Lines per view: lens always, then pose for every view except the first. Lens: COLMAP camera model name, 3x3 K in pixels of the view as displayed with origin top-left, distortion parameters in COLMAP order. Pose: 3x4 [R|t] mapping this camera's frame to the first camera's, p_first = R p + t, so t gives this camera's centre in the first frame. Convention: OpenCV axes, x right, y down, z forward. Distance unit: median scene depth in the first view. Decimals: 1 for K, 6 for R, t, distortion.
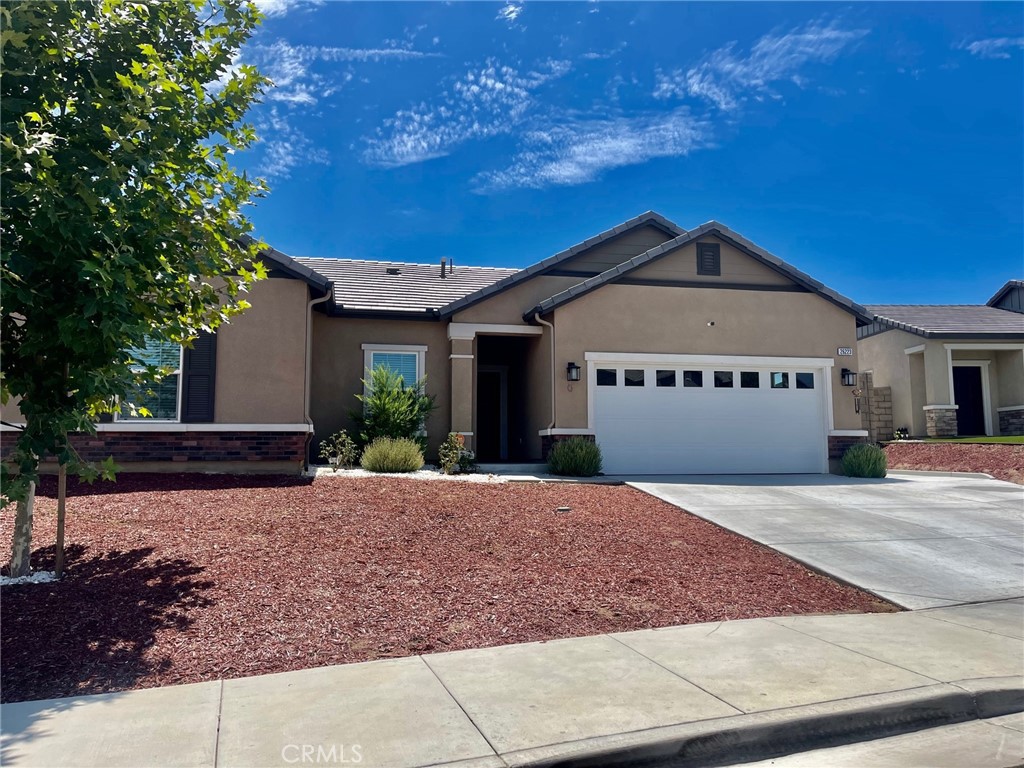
lens RADIAL K [[767.7, 0, 514.9], [0, 767.7, 382.9], [0, 0, 1]] dist [0.050564, -0.074351]
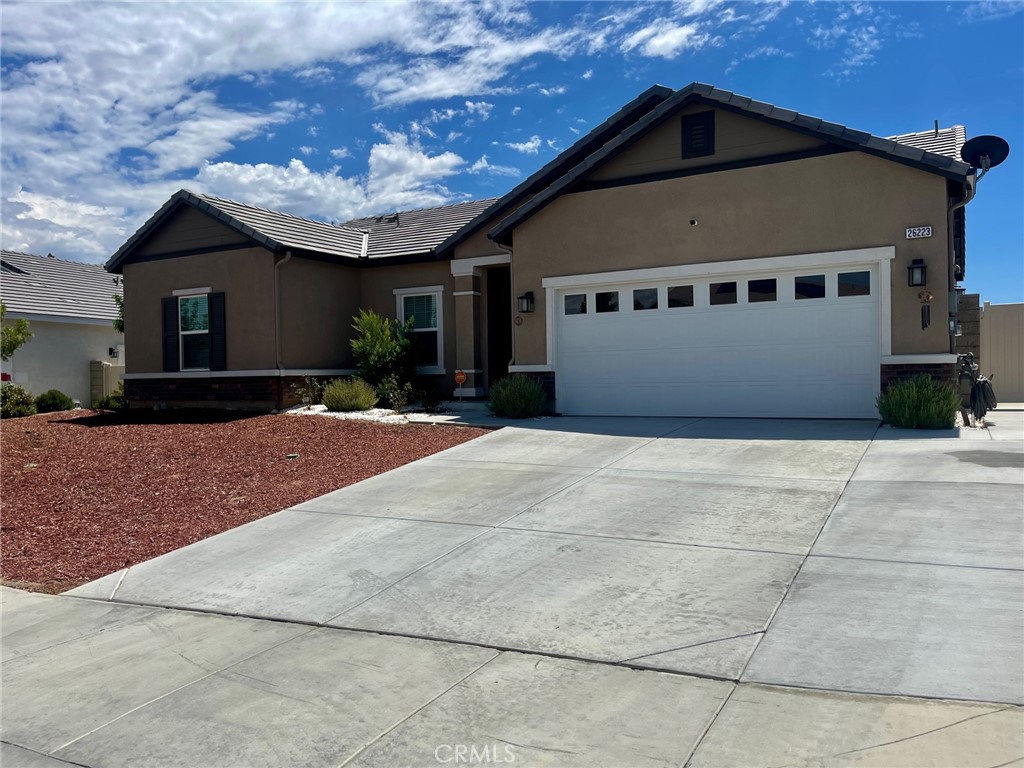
lens RADIAL K [[767.7, 0, 513.8], [0, 767.7, 384.8], [0, 0, 1]] dist [0.050564, -0.074351]
pose [[0.742018, -0.001842, -0.670378, 0.639772], [0.077553, 0.993518, 0.083111, 0.005799], [0.665879, -0.113660, 0.737351, 0.302214]]
